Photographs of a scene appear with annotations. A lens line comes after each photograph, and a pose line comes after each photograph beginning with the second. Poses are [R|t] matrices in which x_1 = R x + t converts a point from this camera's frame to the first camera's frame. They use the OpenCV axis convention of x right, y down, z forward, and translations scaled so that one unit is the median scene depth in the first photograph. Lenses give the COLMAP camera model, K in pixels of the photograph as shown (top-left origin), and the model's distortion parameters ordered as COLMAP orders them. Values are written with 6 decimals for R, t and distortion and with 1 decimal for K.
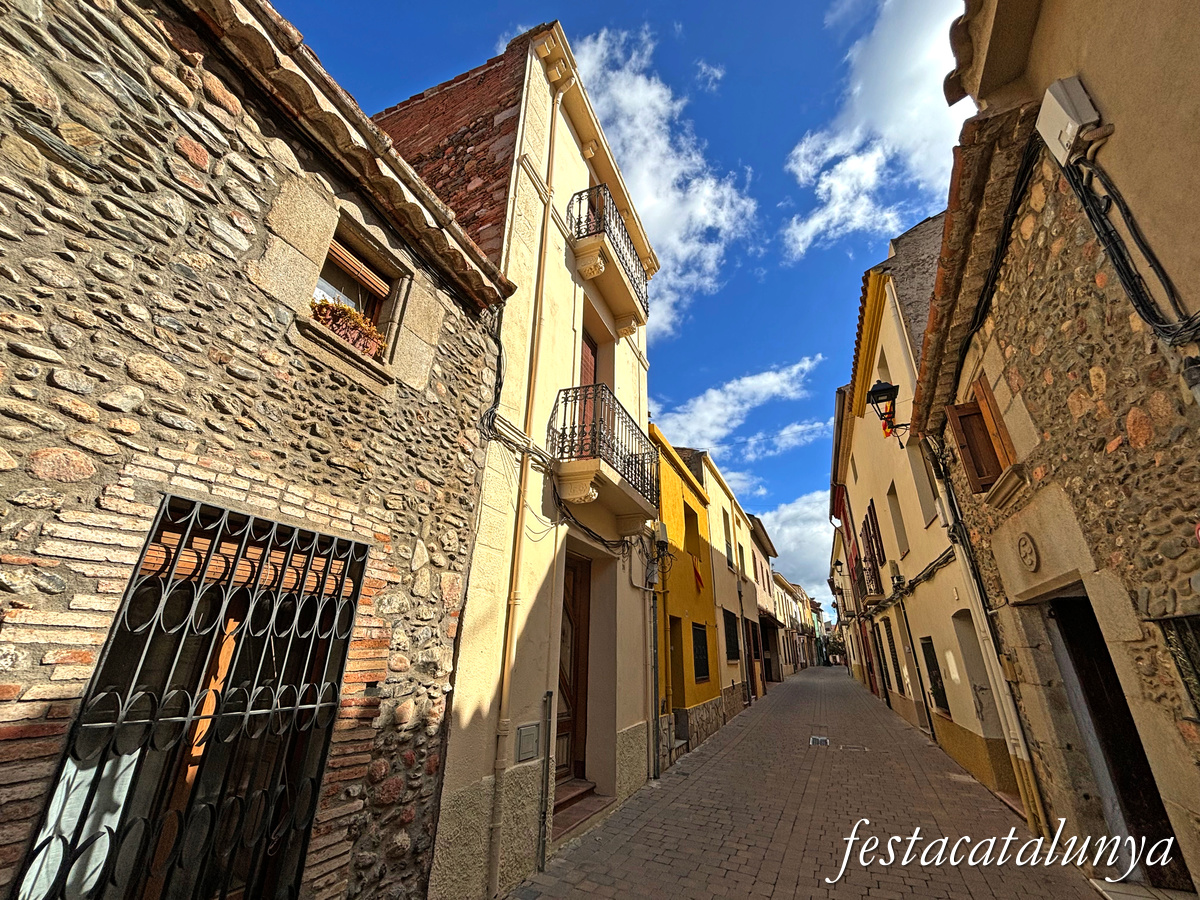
lens RADIAL K [[476.6, 0, 600.0], [0, 476.6, 450.0], [0, 0, 1]] dist [-0.022389, -0.000043]
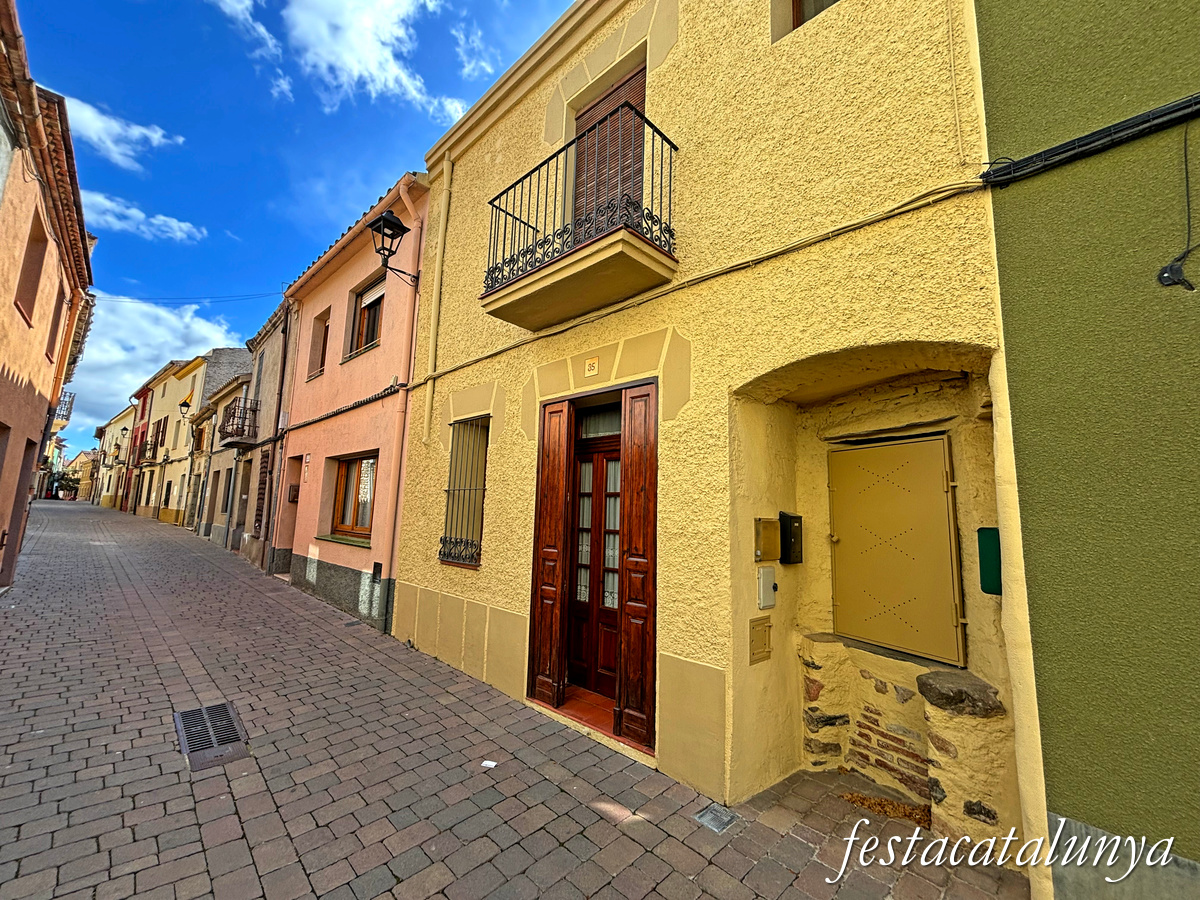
lens RADIAL K [[476.6, 0, 600.0], [0, 476.6, 450.0], [0, 0, 1]] dist [-0.022389, -0.000043]
pose [[0.260123, 0.134861, 0.956111, -0.842479], [-0.414349, 0.909984, -0.015626, -0.501825], [-0.872153, -0.392099, 0.292587, -1.258316]]
